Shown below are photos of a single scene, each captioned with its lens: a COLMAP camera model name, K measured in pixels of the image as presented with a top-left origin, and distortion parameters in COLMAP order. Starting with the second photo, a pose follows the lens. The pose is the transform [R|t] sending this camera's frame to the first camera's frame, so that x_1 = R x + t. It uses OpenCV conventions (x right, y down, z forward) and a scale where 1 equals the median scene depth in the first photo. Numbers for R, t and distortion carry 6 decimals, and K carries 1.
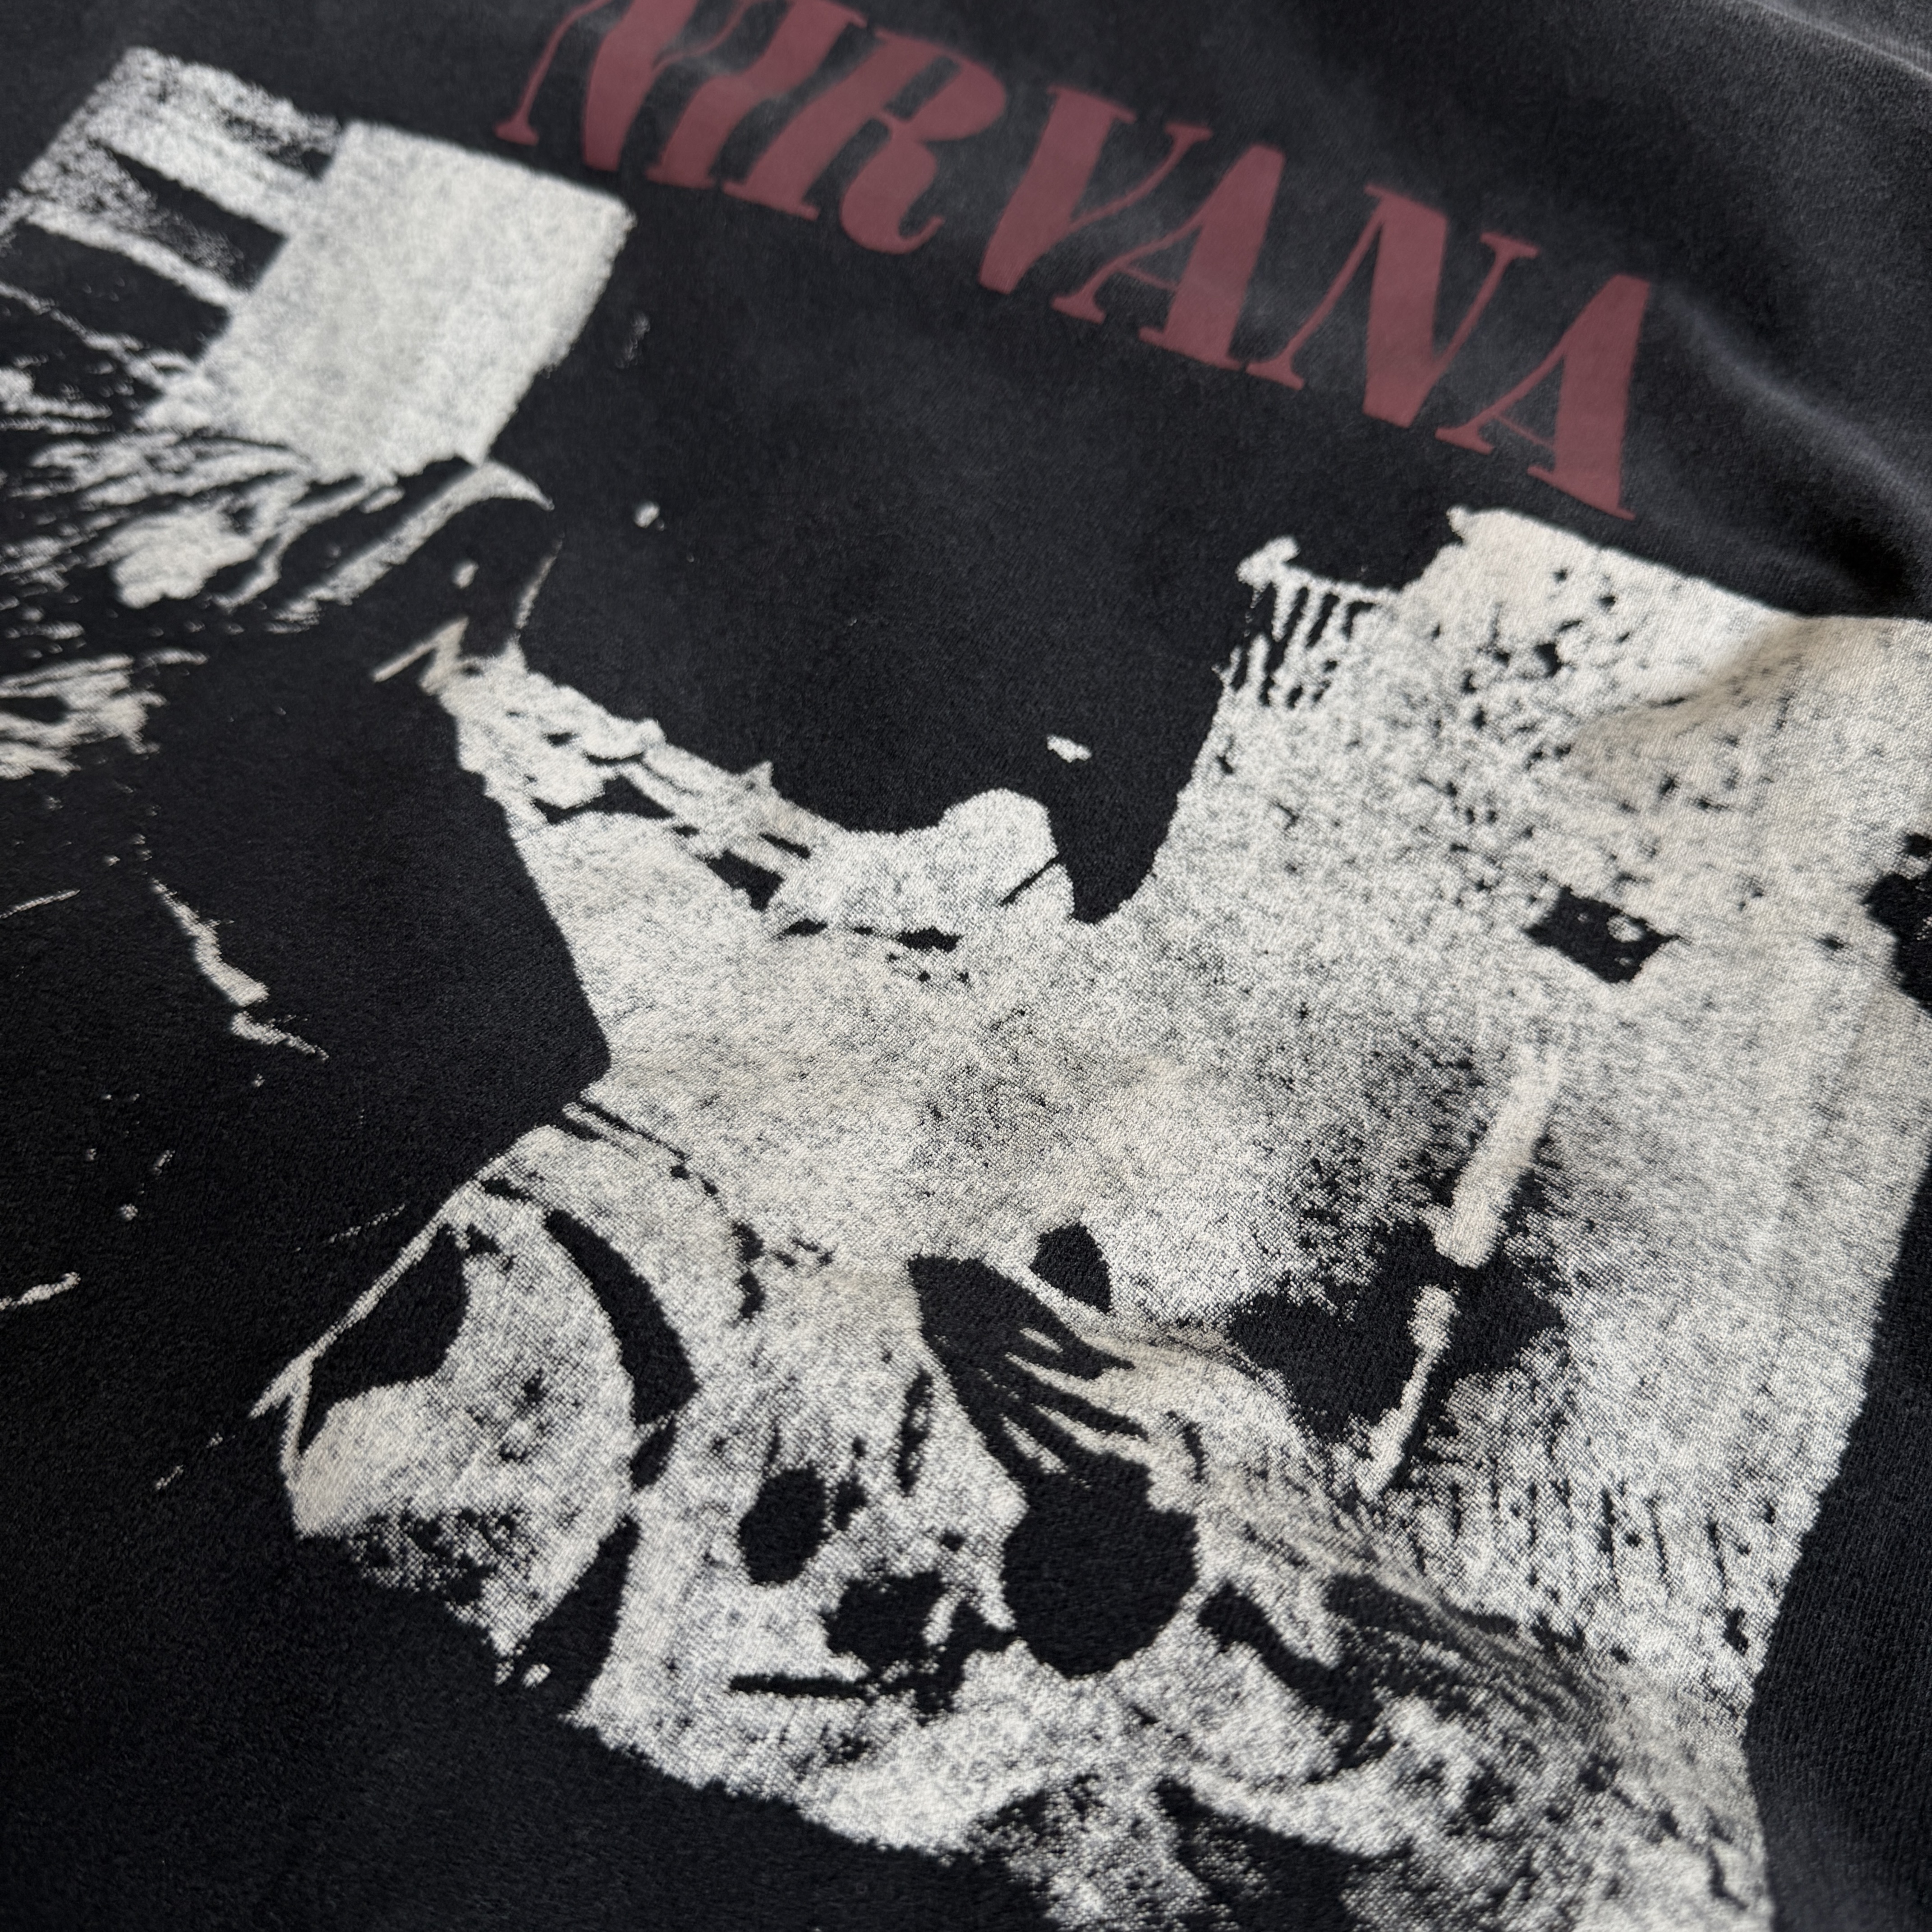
lens RADIAL K [[1890.1, 0, 966.0], [0, 1890.1, 966.0], [0, 0, 1]] dist [0.175564, -0.540512]
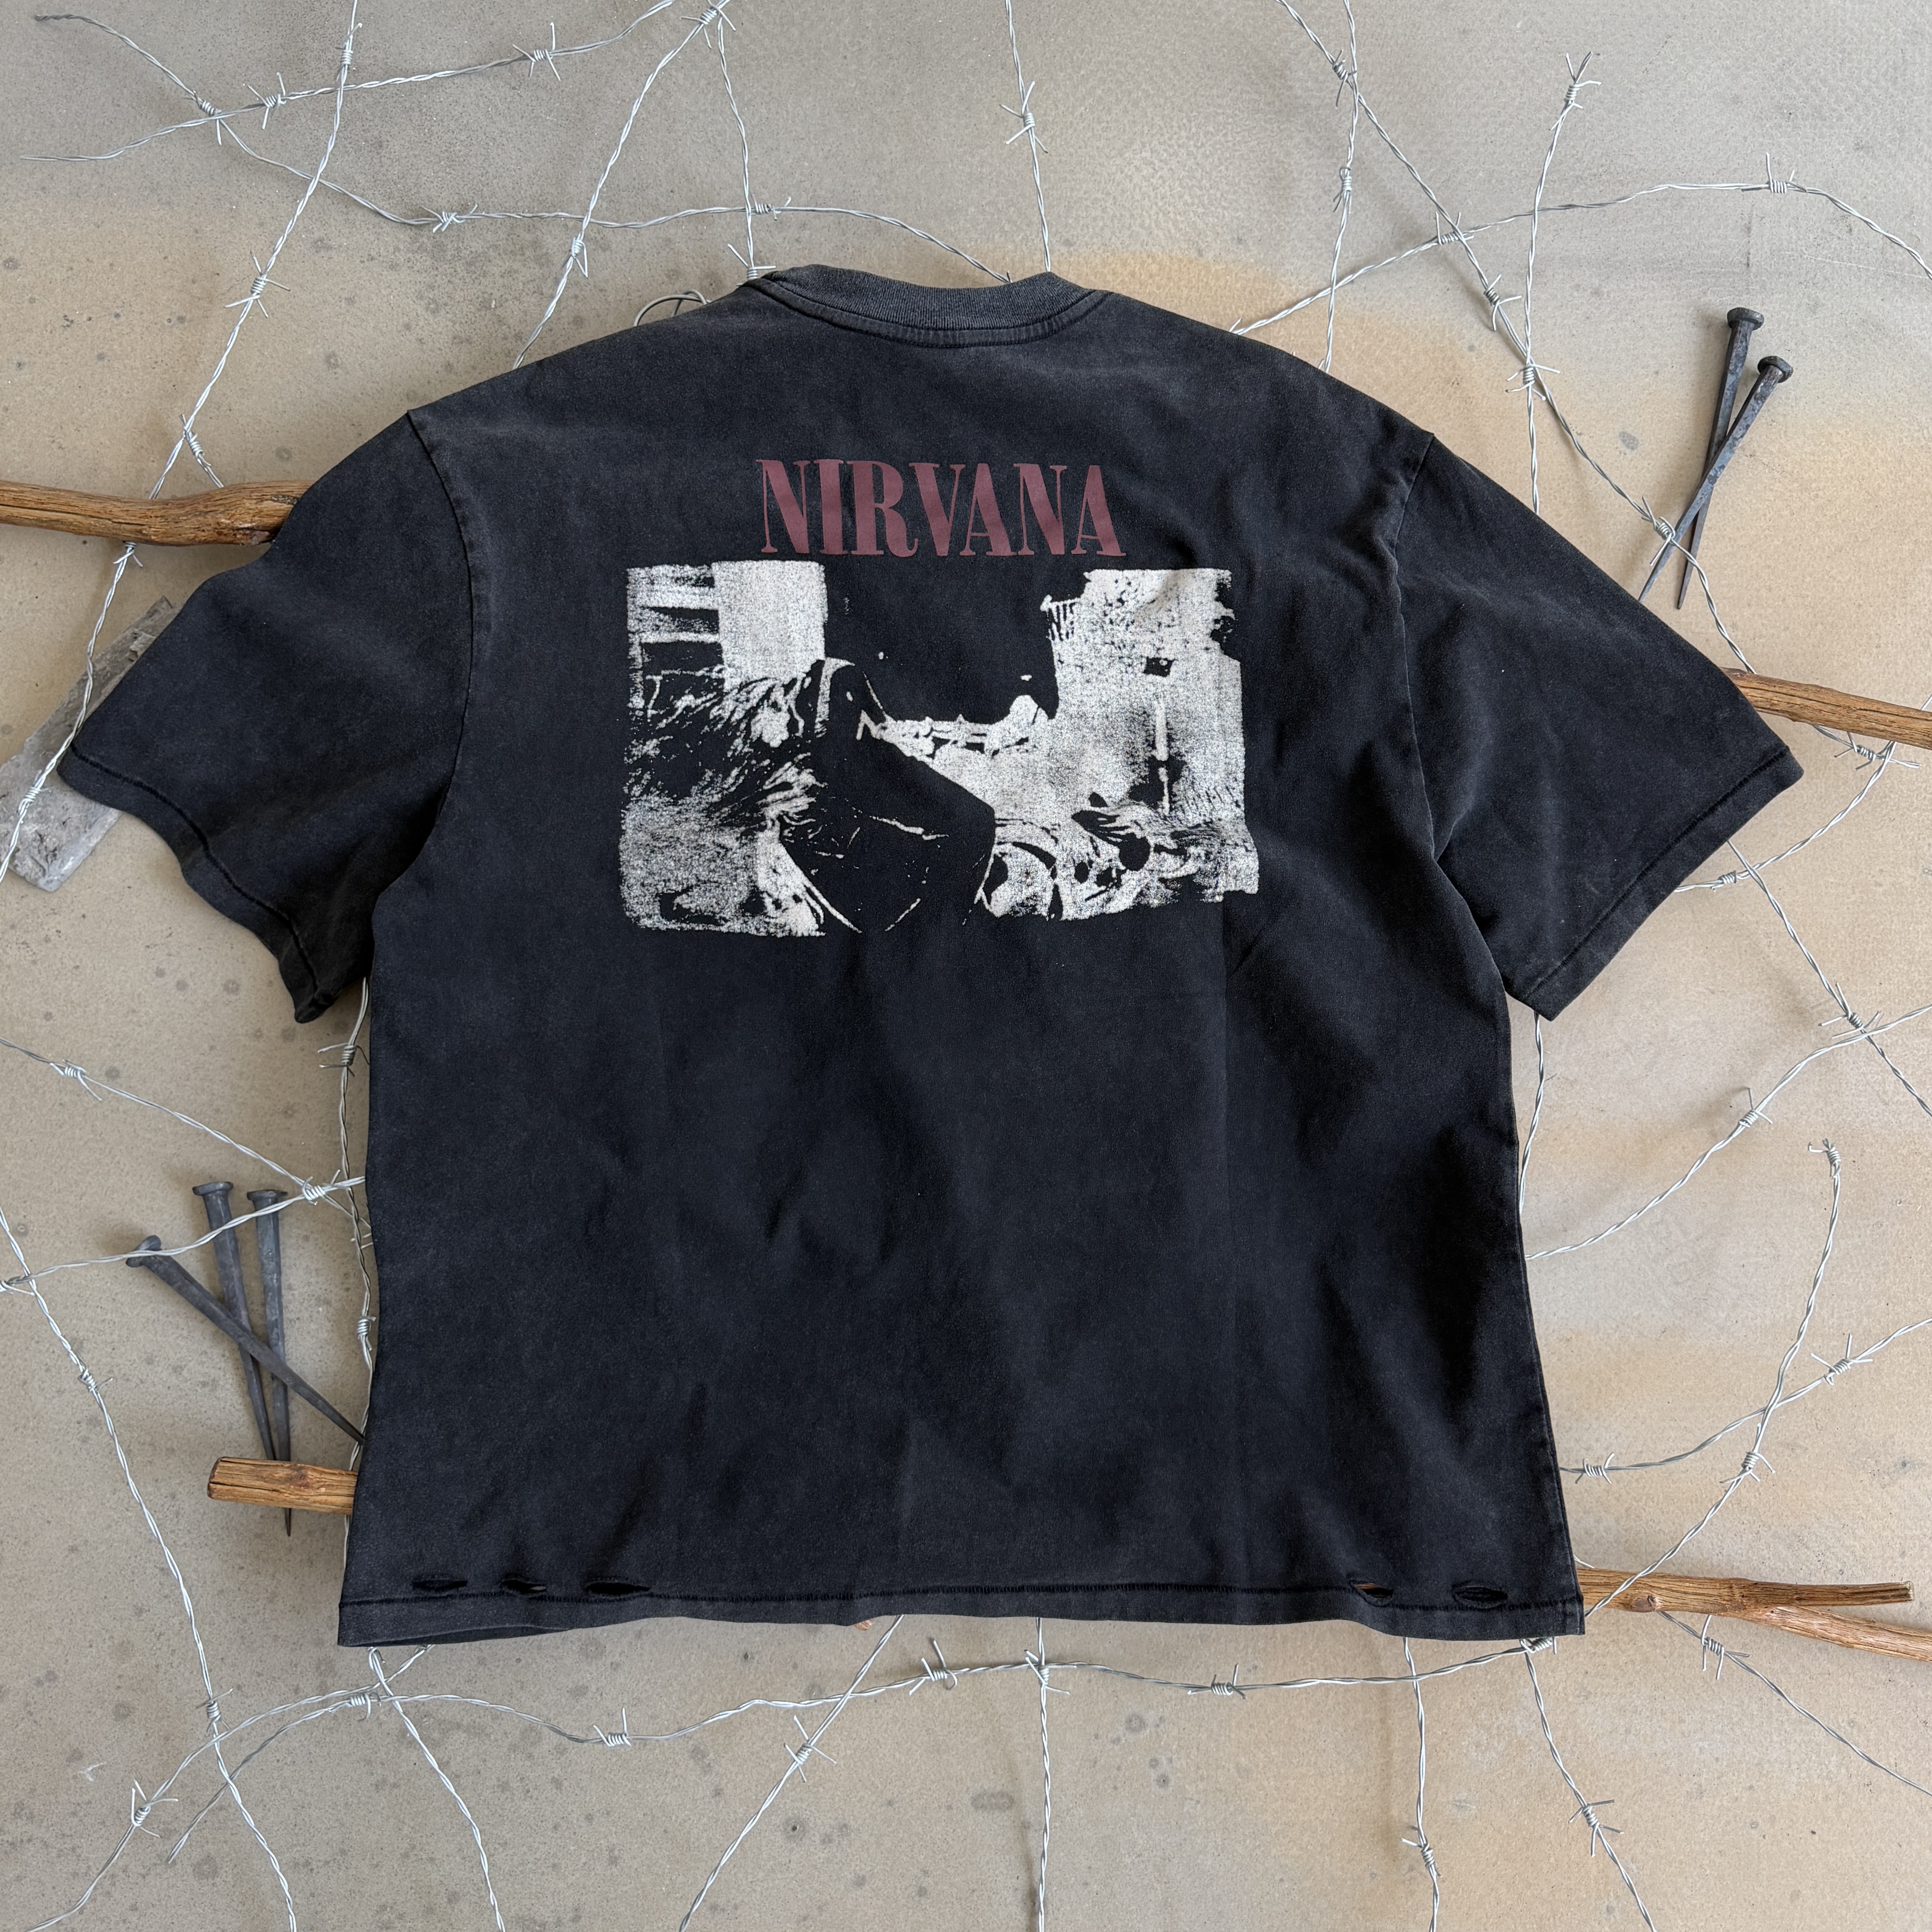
lens RADIAL K [[1811.0, 0, 1061.7], [0, 1811.0, 1054.8], [0, 0, 1]] dist [0.073605, -0.076703]
pose [[0.866209, -0.482401, 0.130274, -0.786920], [0.376699, 0.801724, 0.464045, -1.263232], [-0.328299, -0.352886, 0.876180, -2.731617]]
